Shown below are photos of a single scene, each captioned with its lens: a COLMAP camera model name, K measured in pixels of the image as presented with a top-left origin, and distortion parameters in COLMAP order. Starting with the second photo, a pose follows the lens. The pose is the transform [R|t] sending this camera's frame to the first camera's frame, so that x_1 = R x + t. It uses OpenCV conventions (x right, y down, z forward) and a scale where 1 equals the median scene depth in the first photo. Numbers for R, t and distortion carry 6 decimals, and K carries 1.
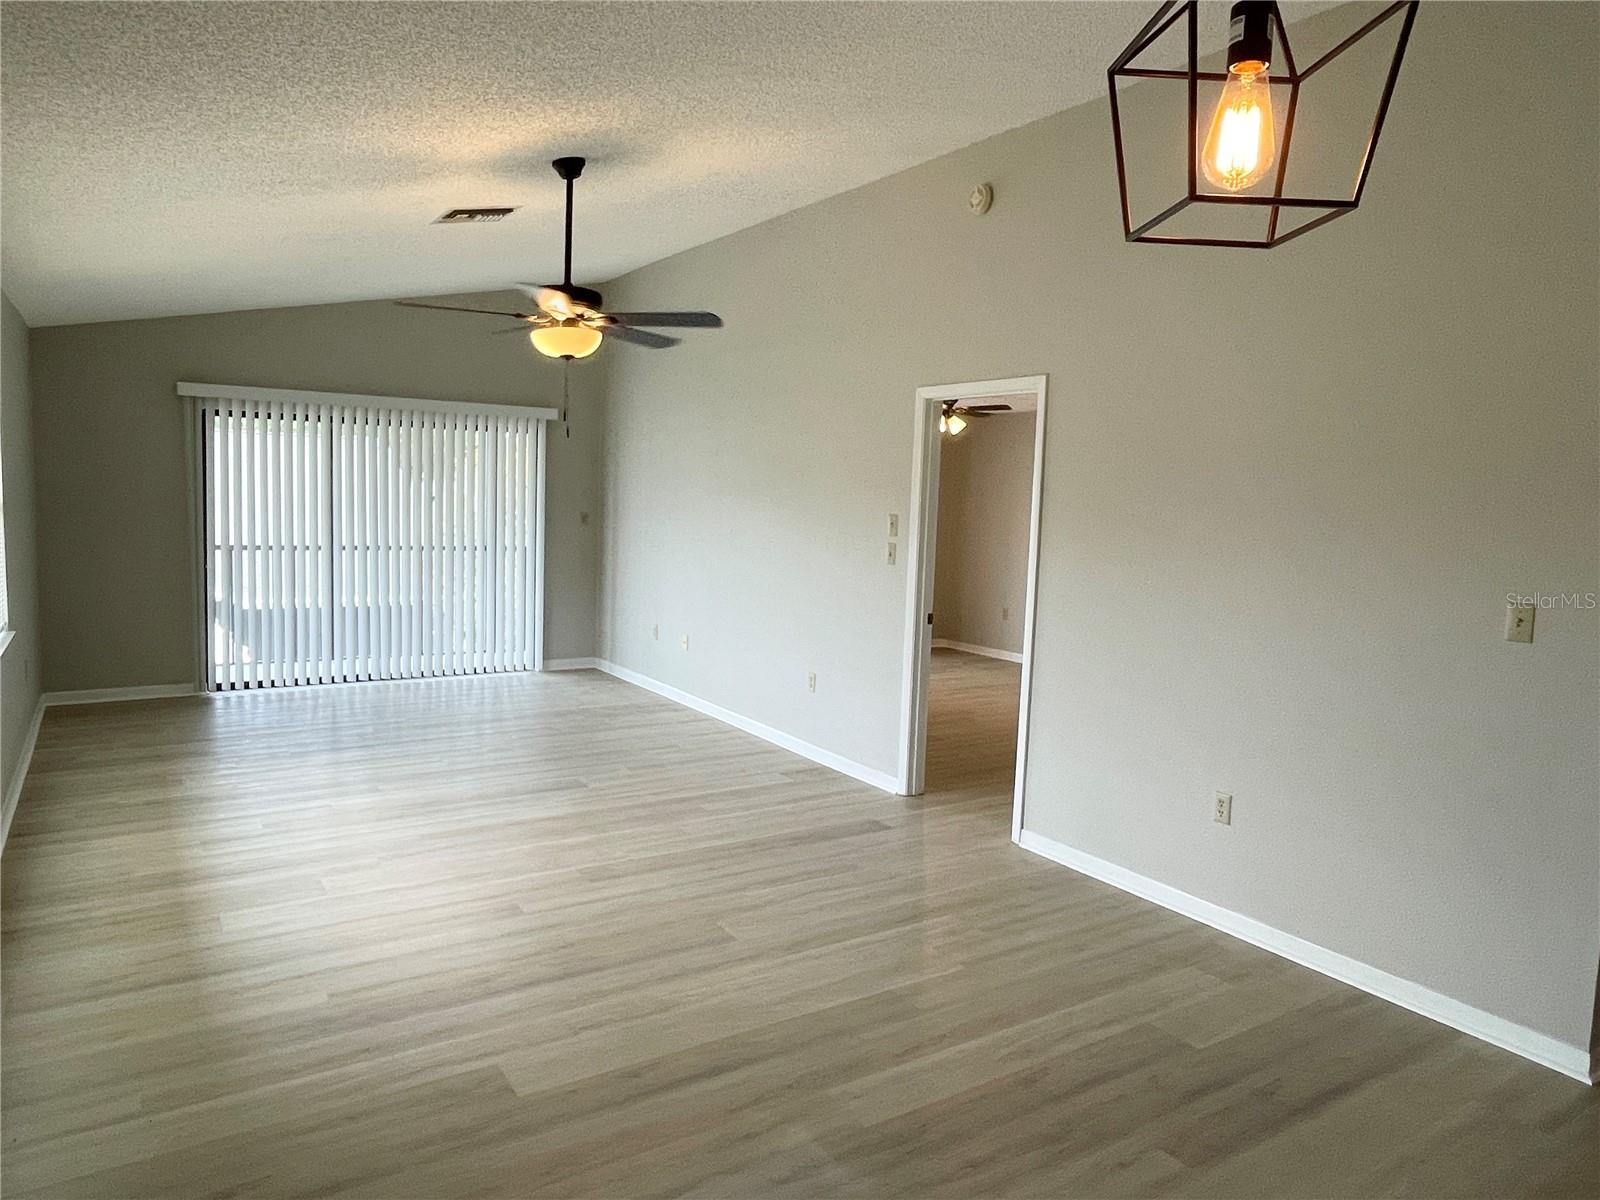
lens RADIAL K [[1047.5, 0, 800.3], [0, 1047.5, 593.0], [0, 0, 1]] dist [-0.000706, 0.000515]
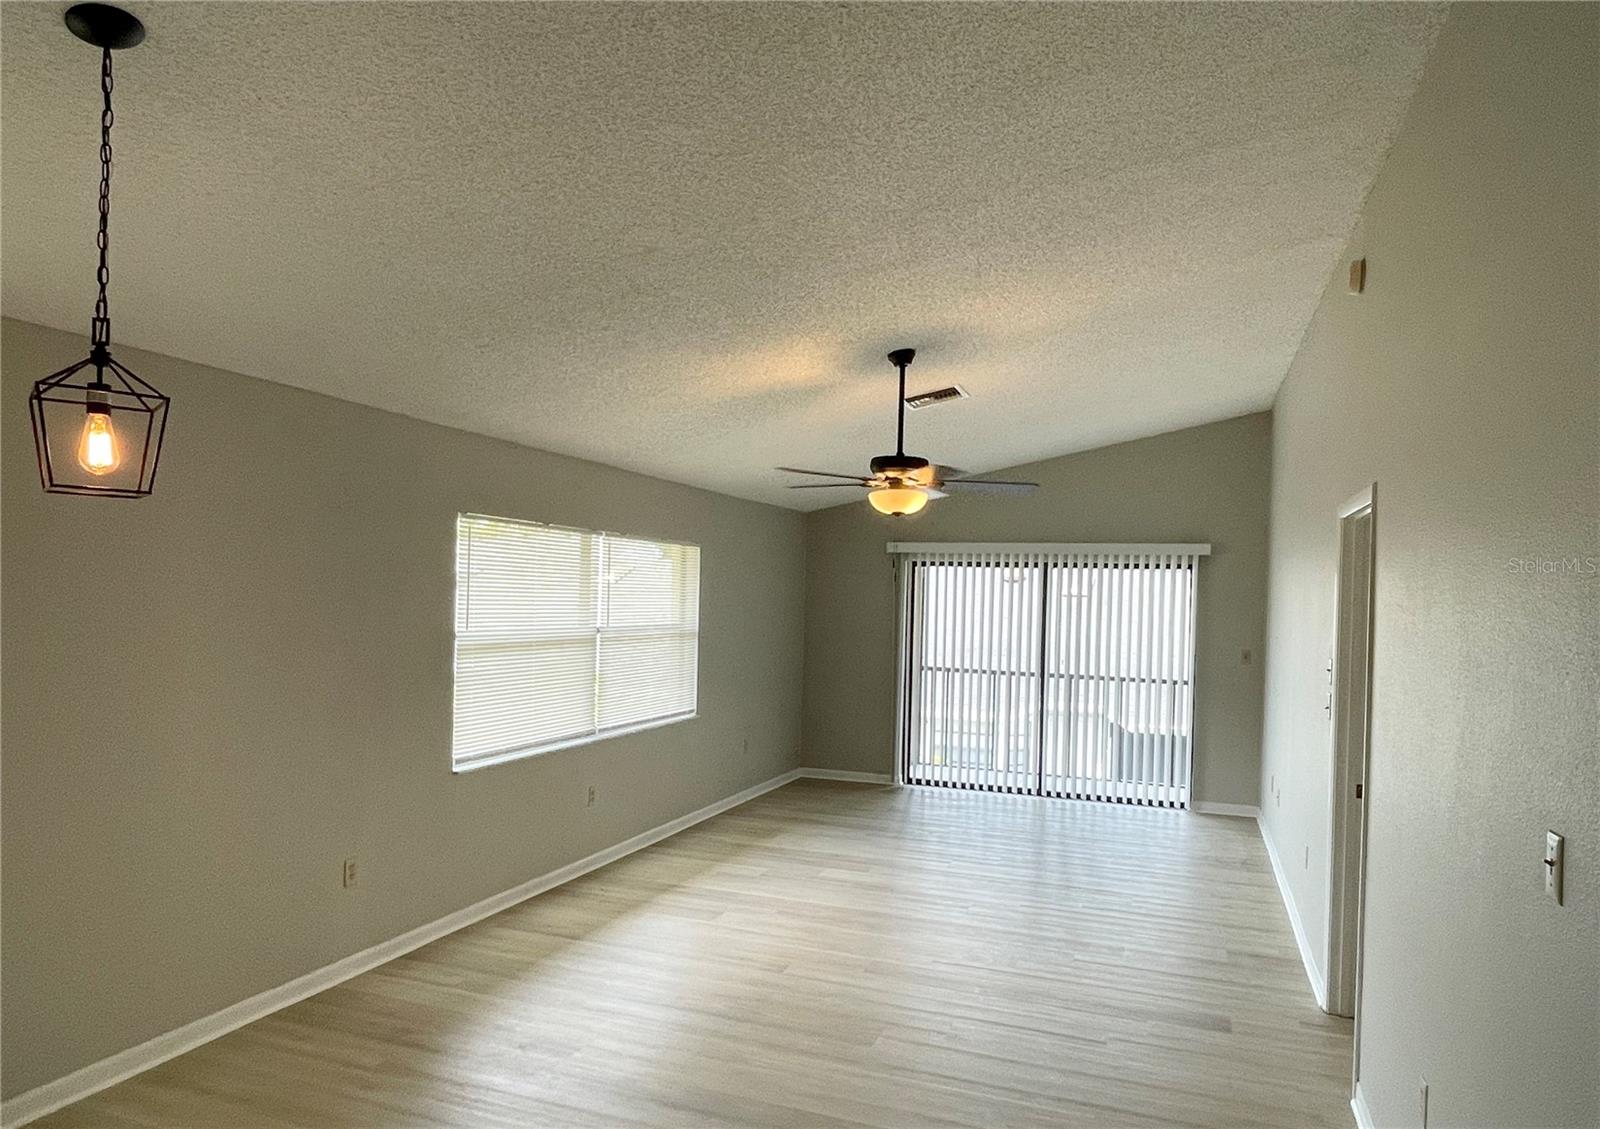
lens RADIAL K [[1046.8, 0, 796.7], [0, 1046.8, 572.9], [0, 0, 1]] dist [0.000868, -0.000957]
pose [[0.591234, -0.033543, -0.805802, 0.383236], [-0.085420, 0.990910, -0.103923, -0.014472], [0.801964, 0.130274, 0.582995, 0.128970]]
